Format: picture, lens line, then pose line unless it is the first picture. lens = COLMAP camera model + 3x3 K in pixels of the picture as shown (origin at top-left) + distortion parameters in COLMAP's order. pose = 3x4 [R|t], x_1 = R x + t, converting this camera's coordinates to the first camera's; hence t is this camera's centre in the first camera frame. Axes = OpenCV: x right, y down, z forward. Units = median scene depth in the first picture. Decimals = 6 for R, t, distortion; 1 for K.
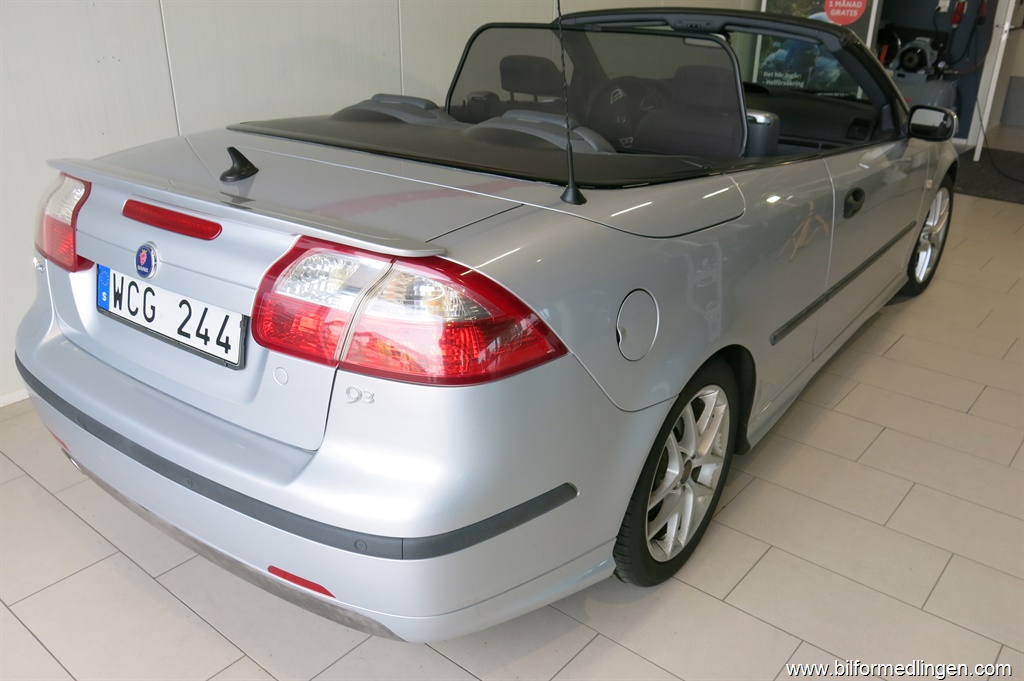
lens RADIAL K [[862.2, 0, 511.8], [0, 862.2, 342.2], [0, 0, 1]] dist [-0.009636, -0.020063]
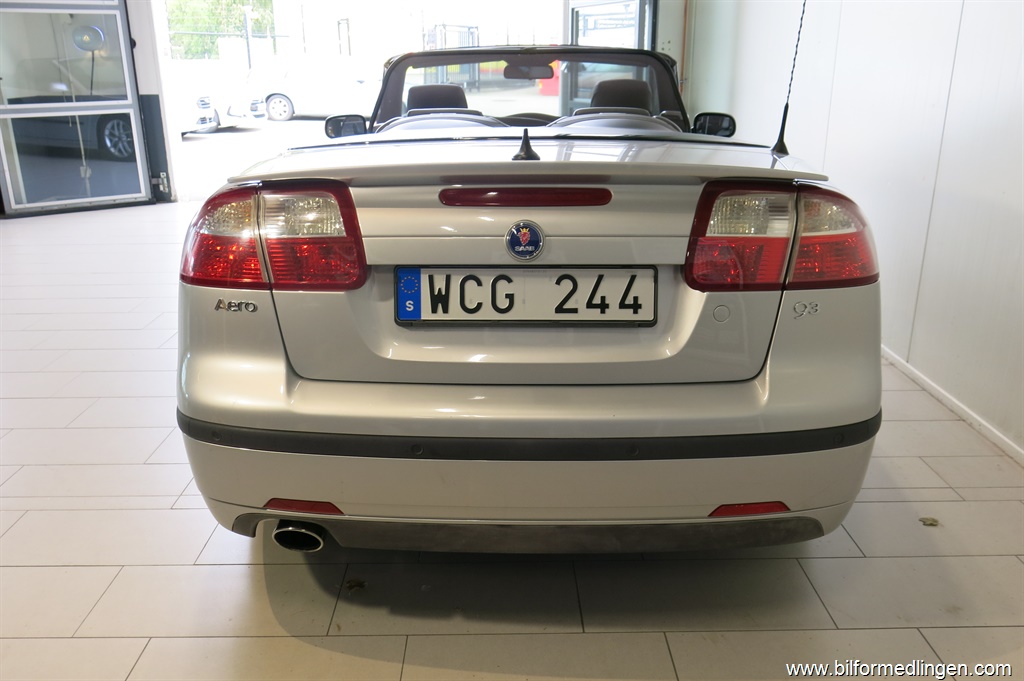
lens RADIAL K [[862.2, 0, 506.8], [0, 862.2, 338.7], [0, 0, 1]] dist [-0.009636, -0.020063]
pose [[0.824483, -0.190653, 0.532803, -0.964534], [0.244178, 0.969234, -0.031031, 0.034399], [-0.510495, 0.155684, 0.845670, 0.229919]]
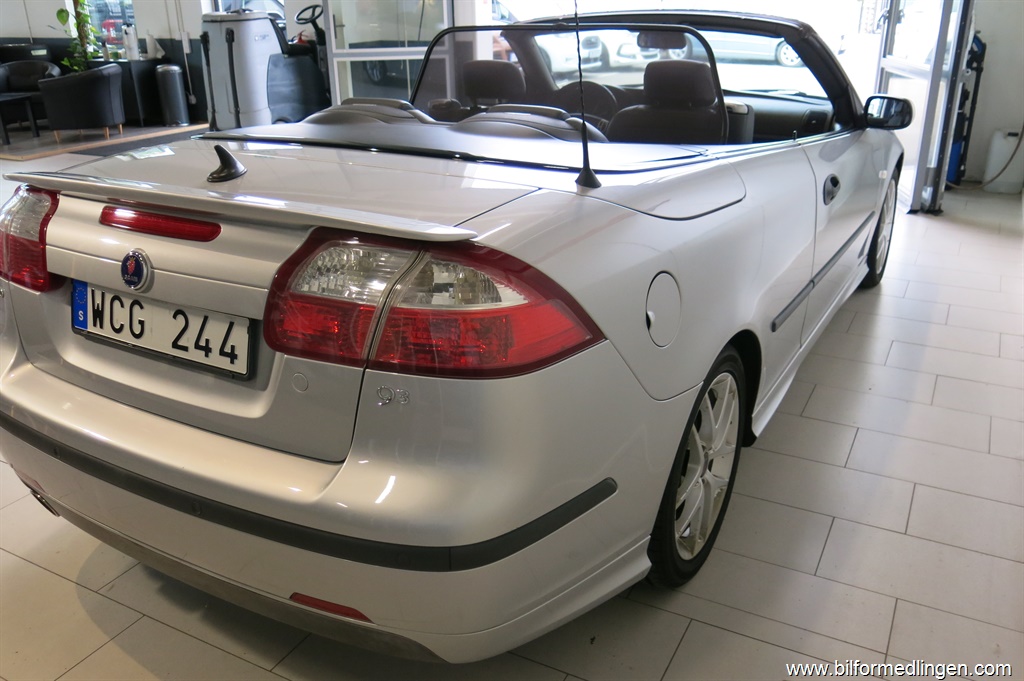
lens RADIAL K [[862.2, 0, 515.4], [0, 862.2, 341.5], [0, 0, 1]] dist [-0.009636, -0.020063]
pose [[0.994596, -0.064116, 0.081660, -0.103716], [0.066999, 0.997205, -0.033061, 0.038264], [-0.079312, 0.038354, 0.996112, 0.066532]]
